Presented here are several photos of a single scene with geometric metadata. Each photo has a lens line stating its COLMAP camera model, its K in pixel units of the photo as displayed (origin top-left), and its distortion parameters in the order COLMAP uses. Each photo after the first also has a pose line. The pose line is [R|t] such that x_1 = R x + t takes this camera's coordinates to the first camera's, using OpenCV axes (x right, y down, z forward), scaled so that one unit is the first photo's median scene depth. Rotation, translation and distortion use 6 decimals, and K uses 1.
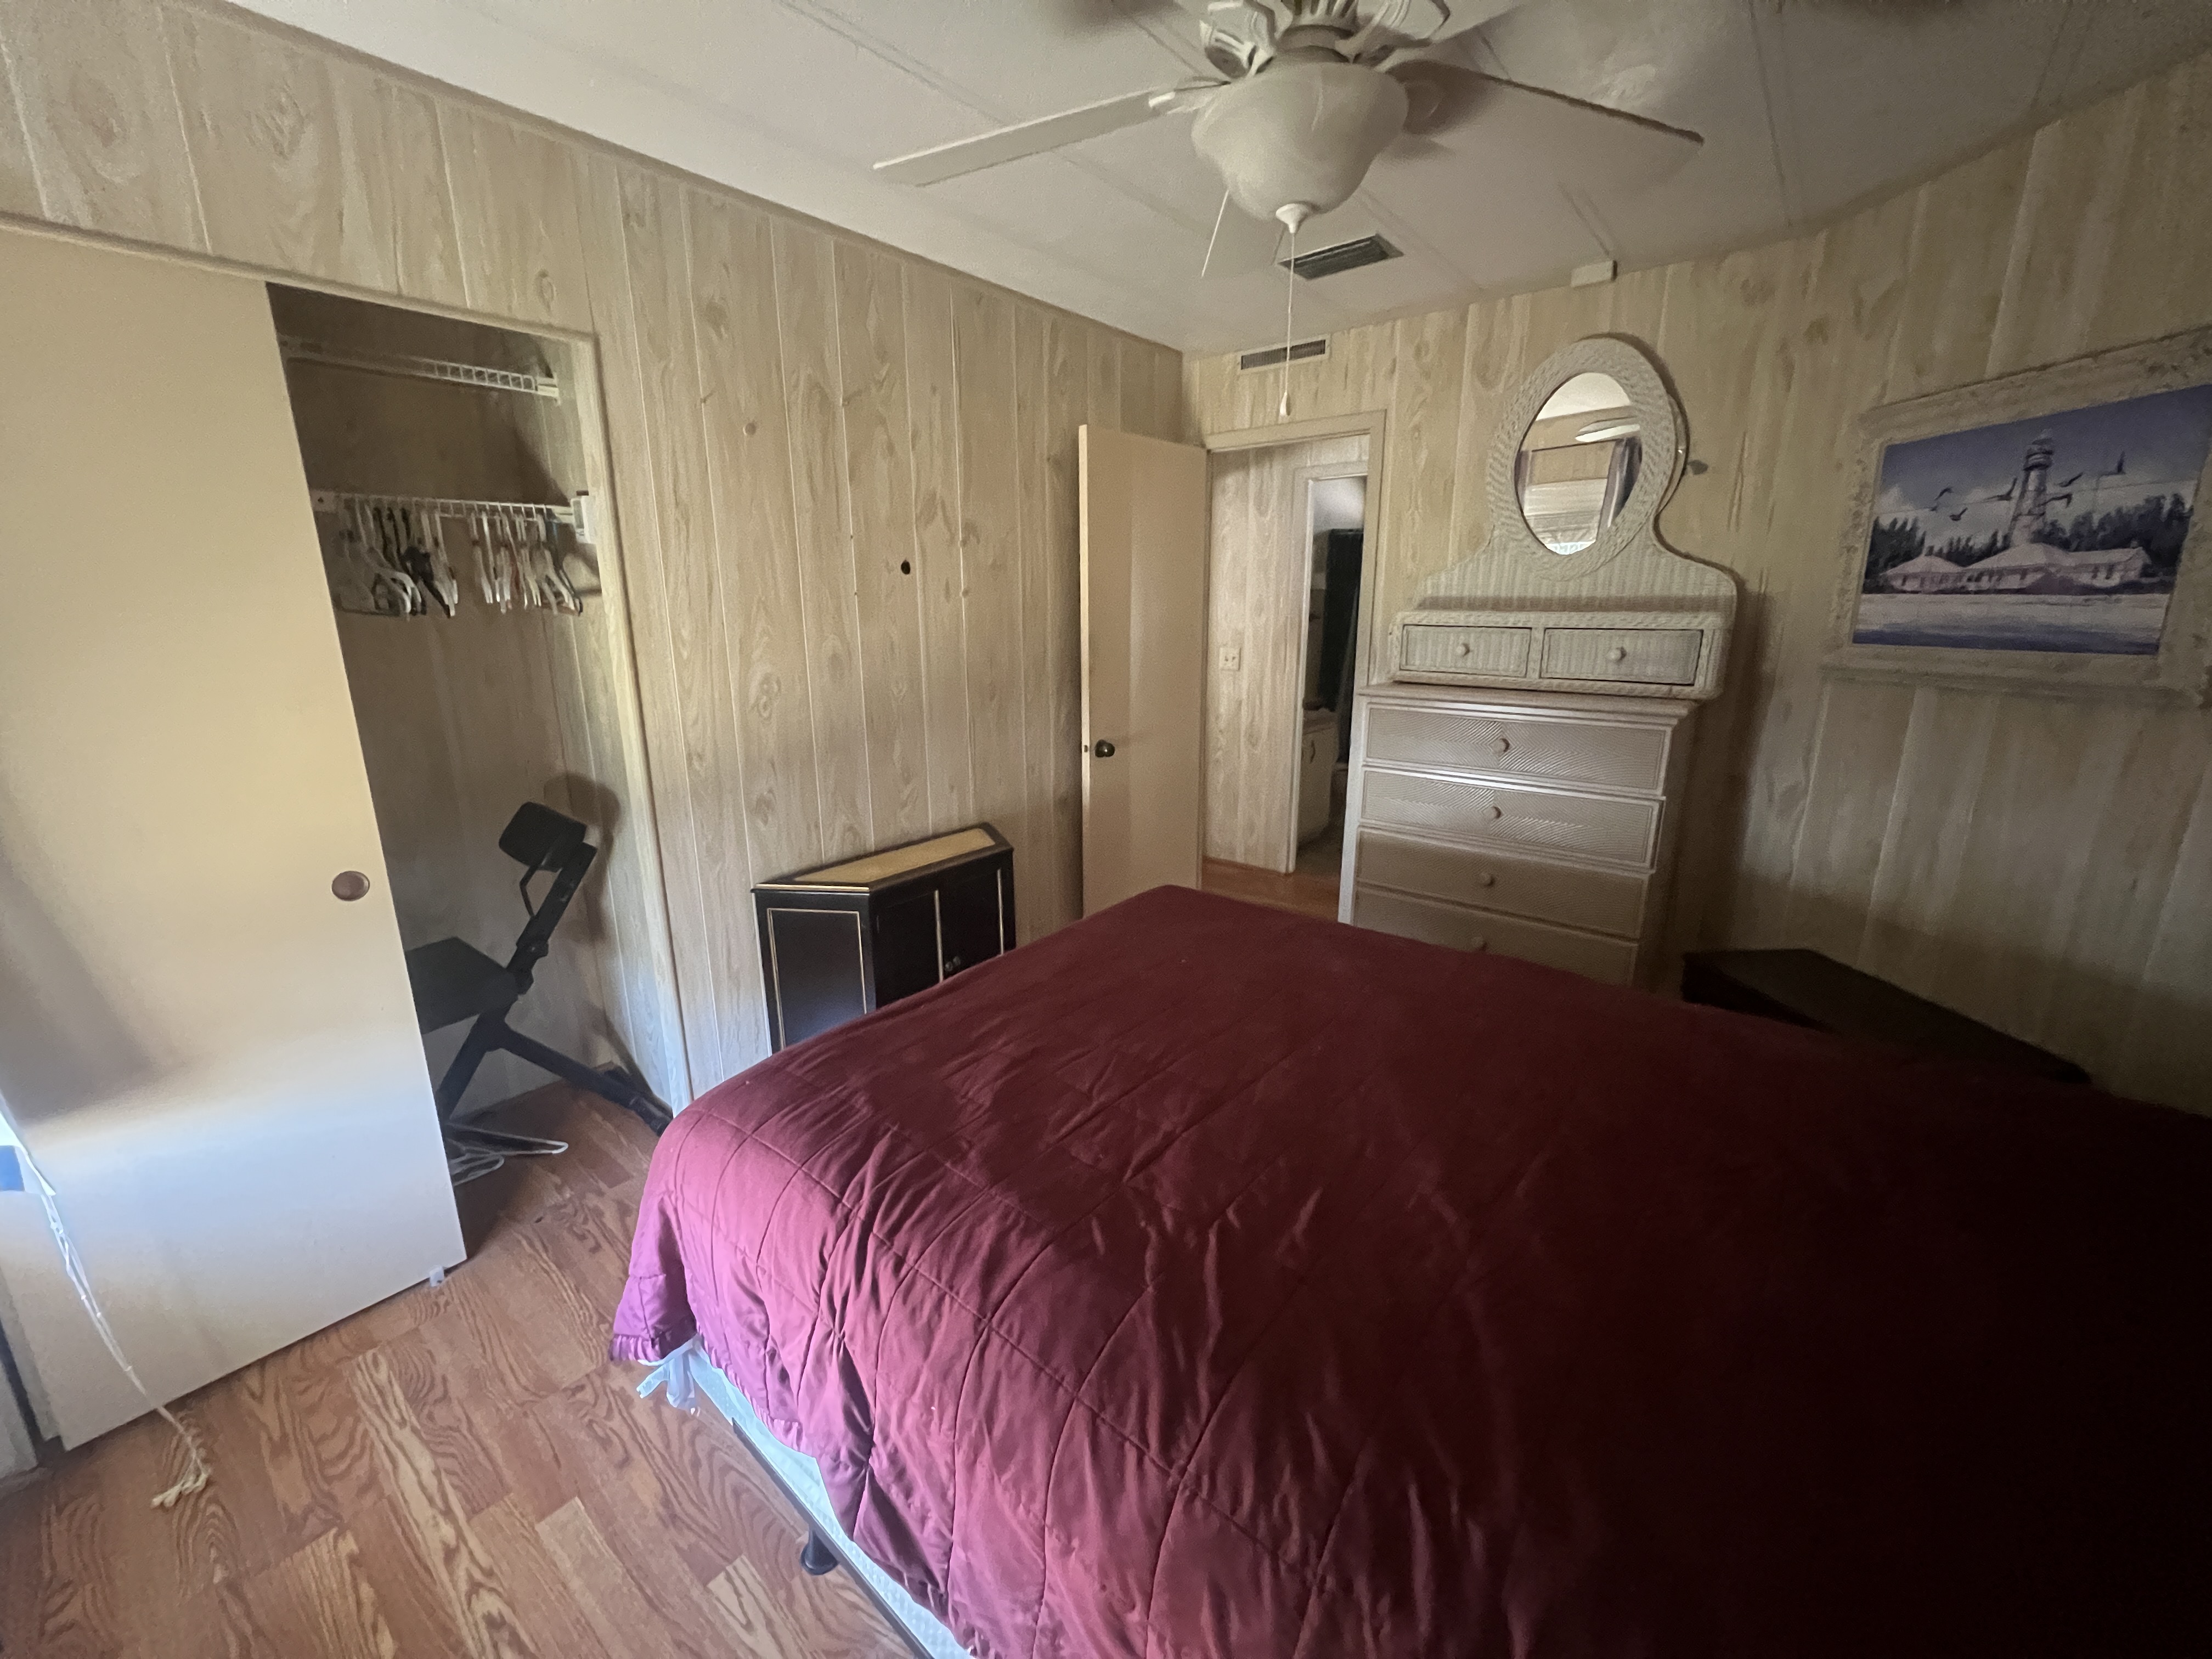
lens RADIAL K [[882.1, 0, 1101.0], [0, 882.1, 818.1], [0, 0, 1]] dist [0.001932, -0.000401]
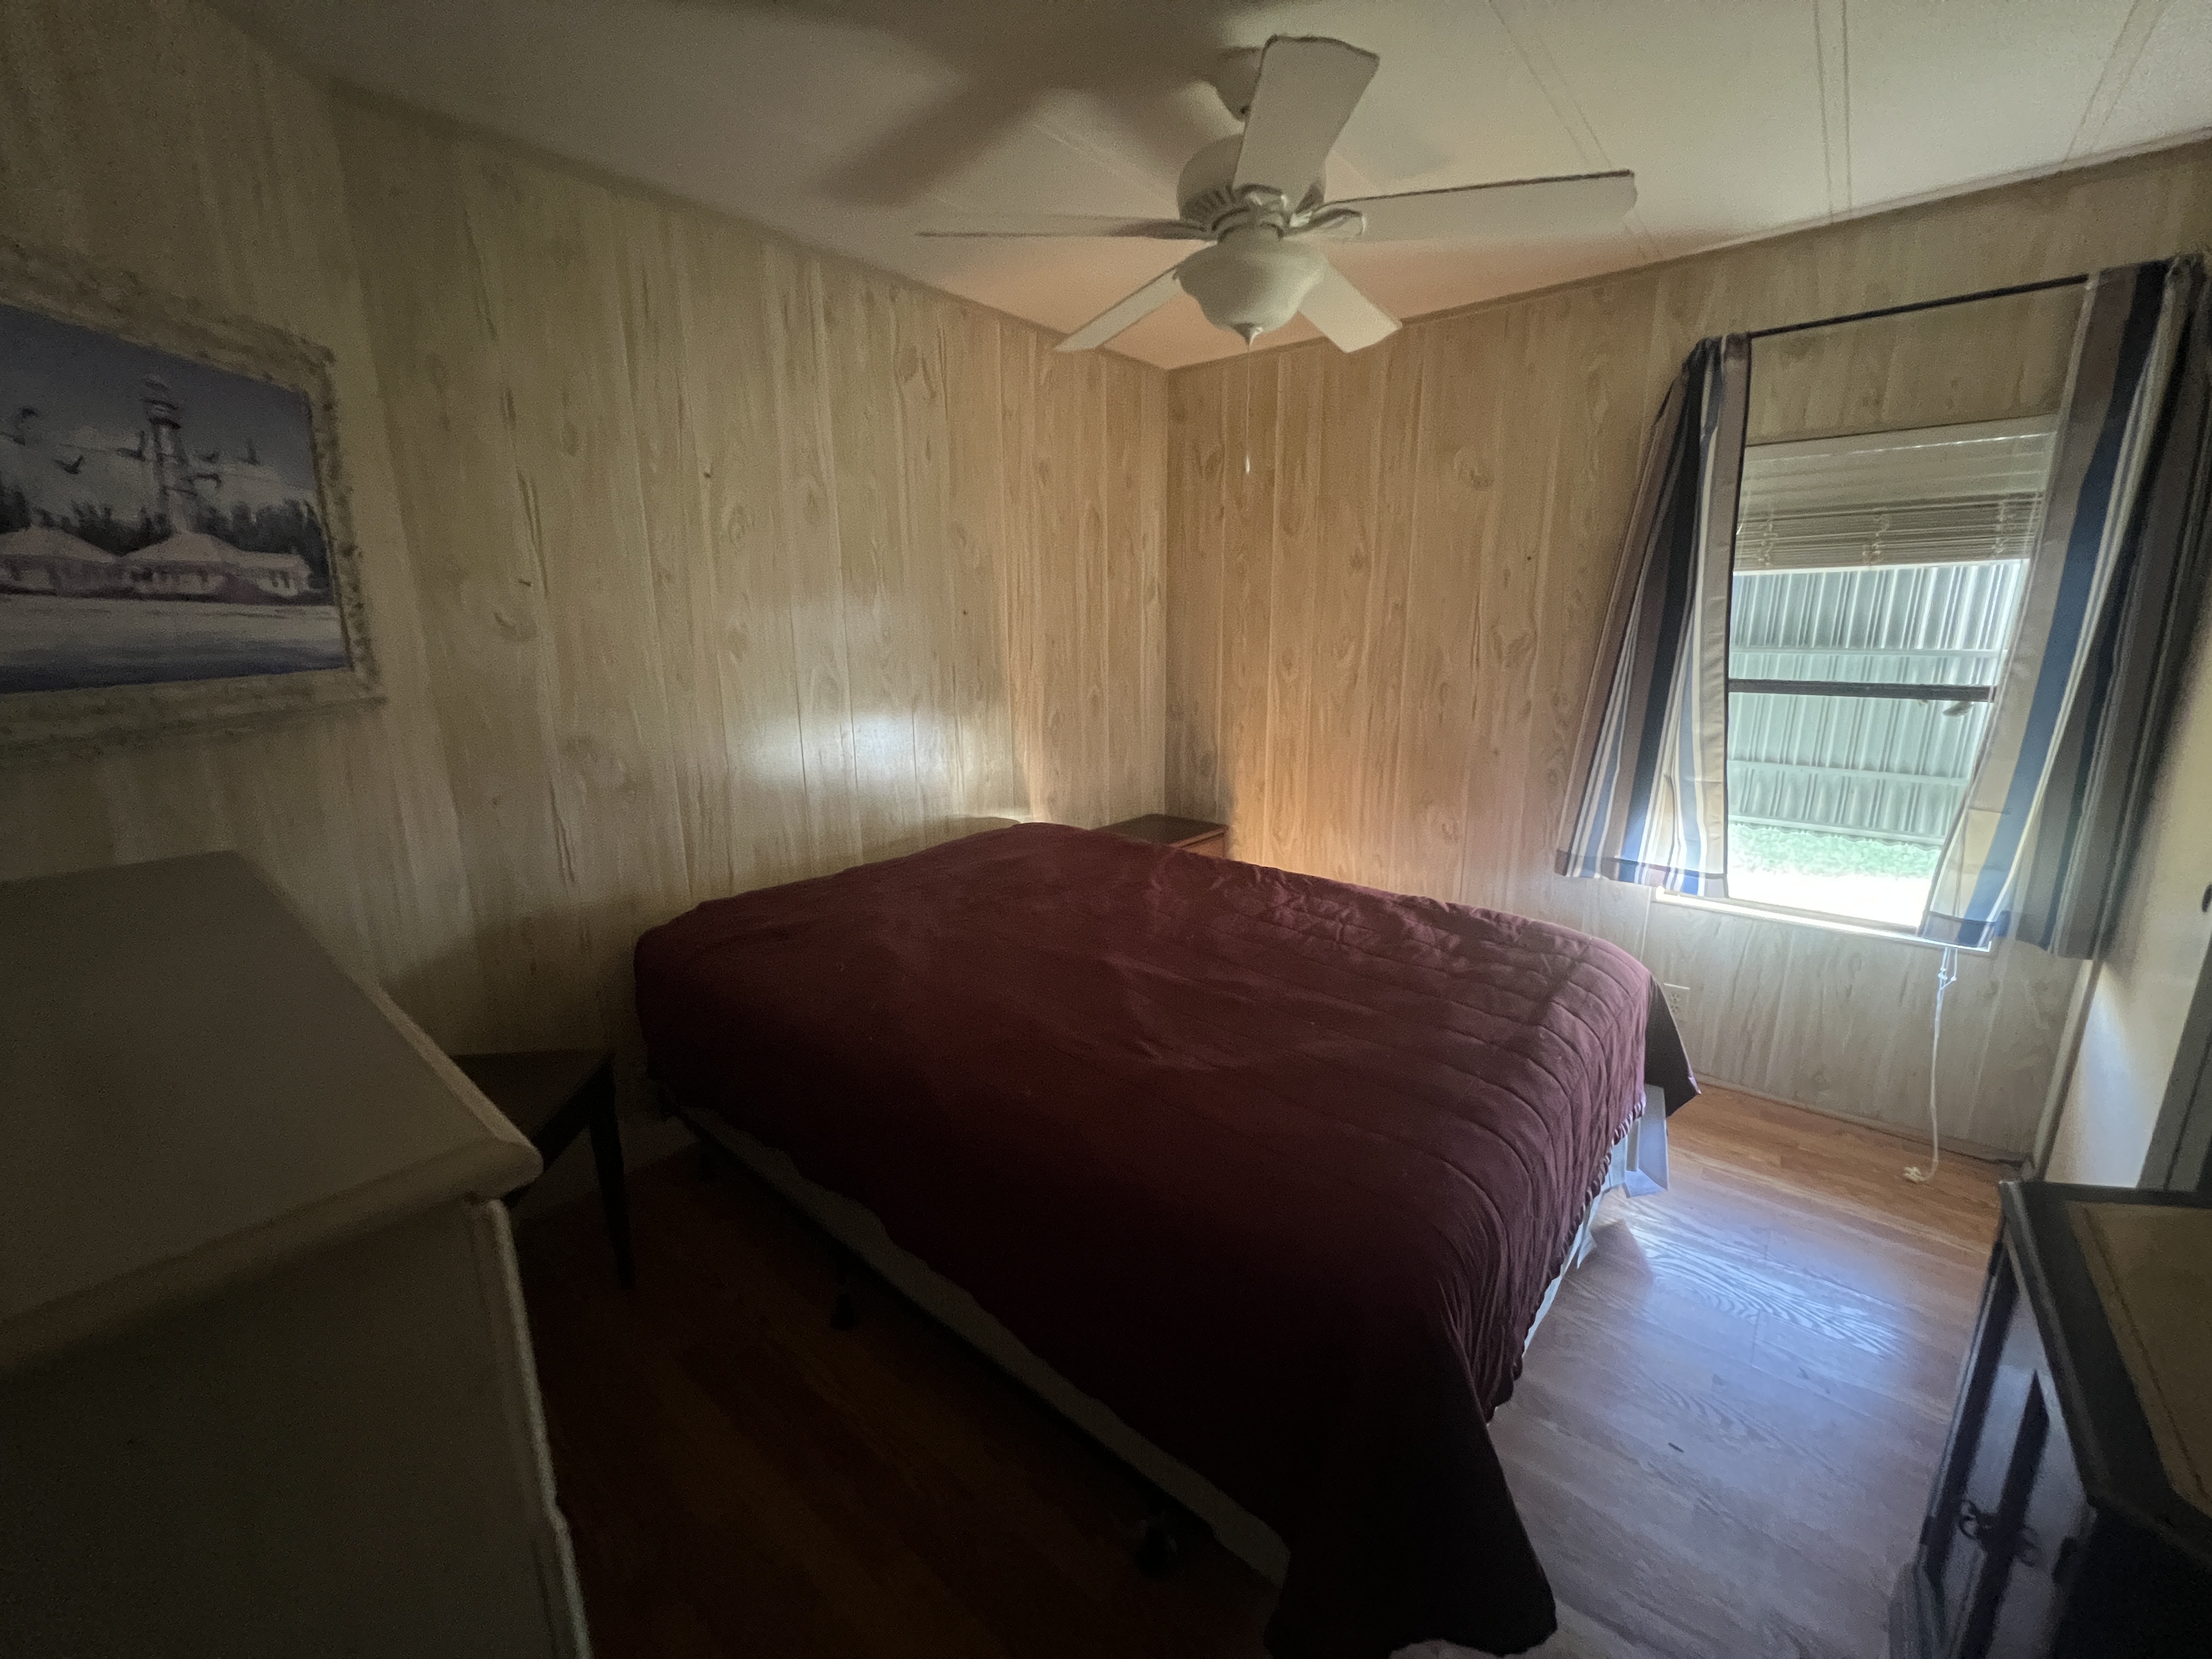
lens RADIAL K [[882.1, 0, 1101.0], [0, 882.1, 818.1], [0, 0, 1]] dist [0.001932, -0.000401]
pose [[-0.999877, 0.007885, 0.013551, 0.301283], [0.013070, 0.896567, 0.442714, -0.420433], [-0.008658, 0.442837, -0.896560, 1.784341]]
